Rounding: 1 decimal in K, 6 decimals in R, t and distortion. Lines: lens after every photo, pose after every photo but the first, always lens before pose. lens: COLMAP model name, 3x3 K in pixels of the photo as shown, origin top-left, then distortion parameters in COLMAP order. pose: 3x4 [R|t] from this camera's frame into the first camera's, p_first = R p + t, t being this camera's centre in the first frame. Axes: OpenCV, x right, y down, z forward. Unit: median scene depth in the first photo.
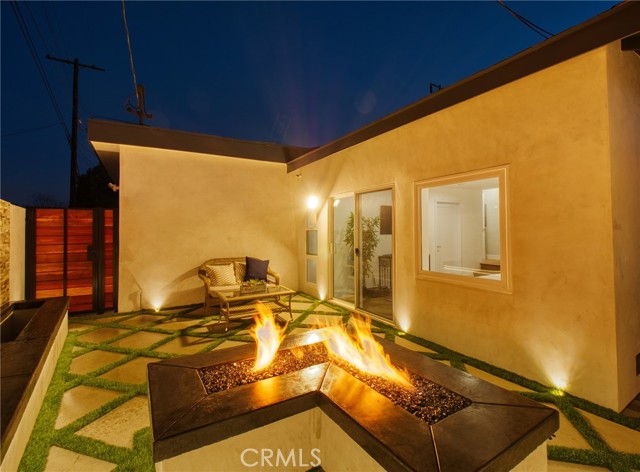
lens RADIAL K [[310.4, 0, 368.7], [0, 310.4, 227.6], [0, 0, 1]] dist [-0.045657, -0.003108]
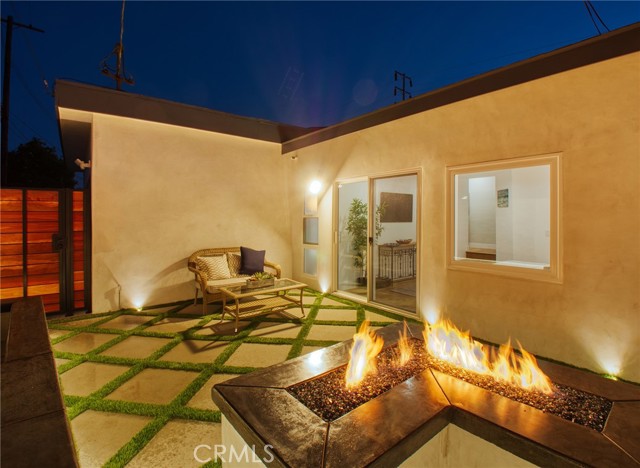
lens RADIAL K [[310.4, 0, 350.7], [0, 310.4, 222.9], [0, 0, 1]] dist [-0.045657, -0.003108]
pose [[0.991807, 0.006426, 0.127585, -0.230875], [-0.009416, 0.999695, 0.022847, 0.002971], [-0.127399, -0.023861, 0.991565, 0.083316]]
